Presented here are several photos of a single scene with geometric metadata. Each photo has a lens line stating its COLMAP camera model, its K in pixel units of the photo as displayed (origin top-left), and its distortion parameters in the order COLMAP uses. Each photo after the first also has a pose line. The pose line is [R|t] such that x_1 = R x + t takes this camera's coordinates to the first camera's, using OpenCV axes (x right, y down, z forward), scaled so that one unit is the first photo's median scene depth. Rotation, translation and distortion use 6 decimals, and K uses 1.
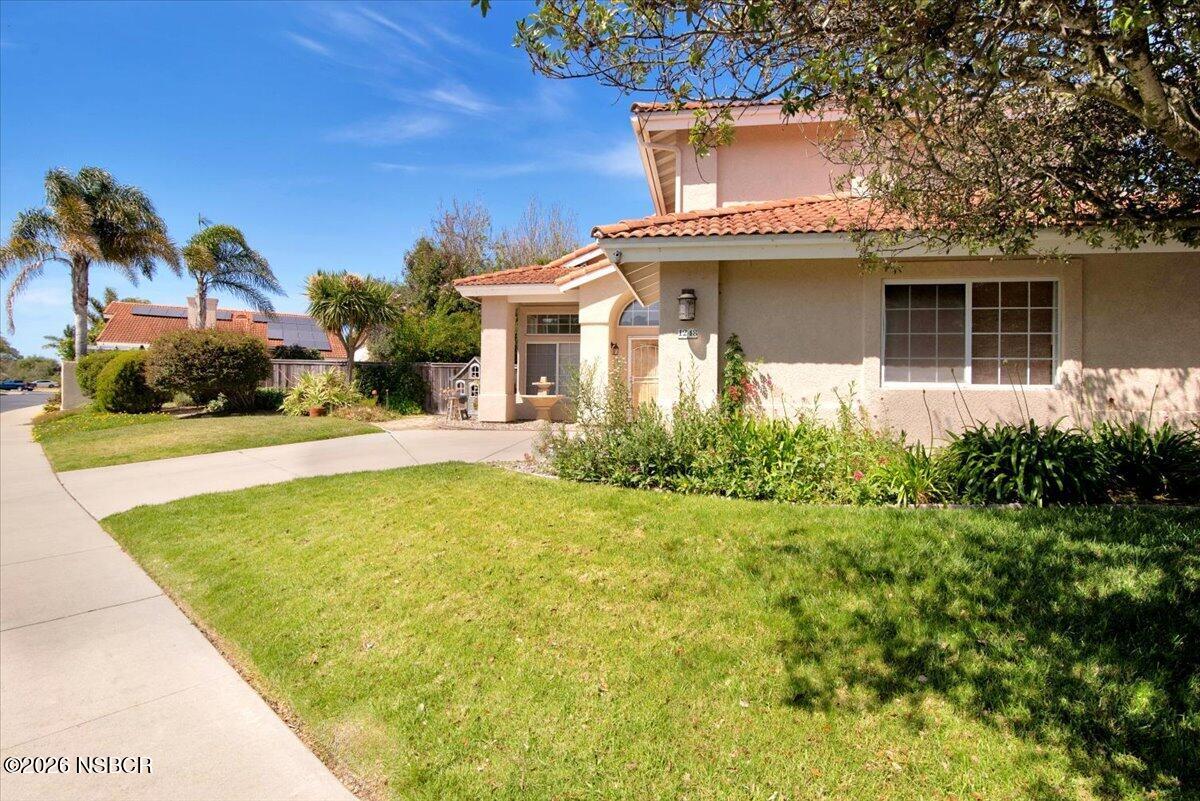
lens RADIAL K [[560.4, 0, 602.2], [0, 560.4, 391.2], [0, 0, 1]] dist [-0.019591, -0.000335]
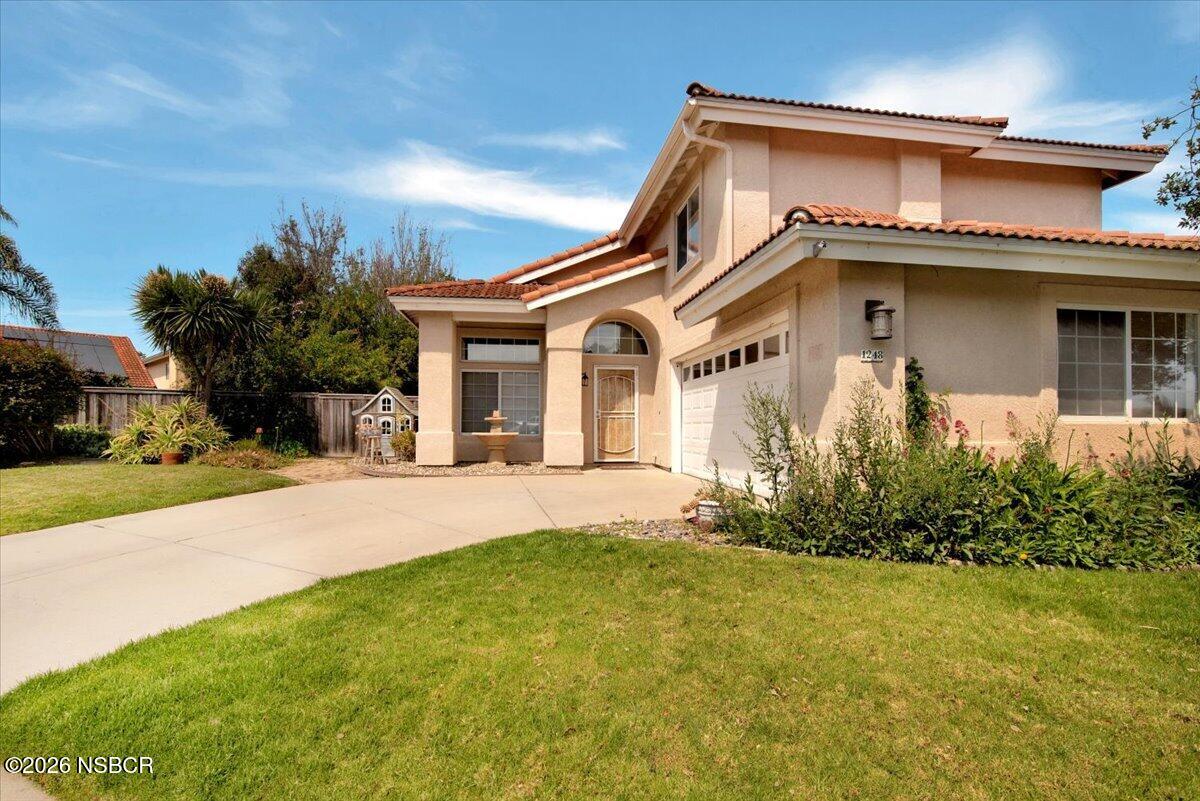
lens RADIAL K [[556.4, 0, 615.9], [0, 556.4, 425.3], [0, 0, 1]] dist [-0.013935, -0.000187]
pose [[0.954830, -0.004983, 0.297111, -0.182434], [0.005542, 0.999984, -0.001038, -0.001805], [-0.297101, 0.002638, 0.954843, 0.147533]]
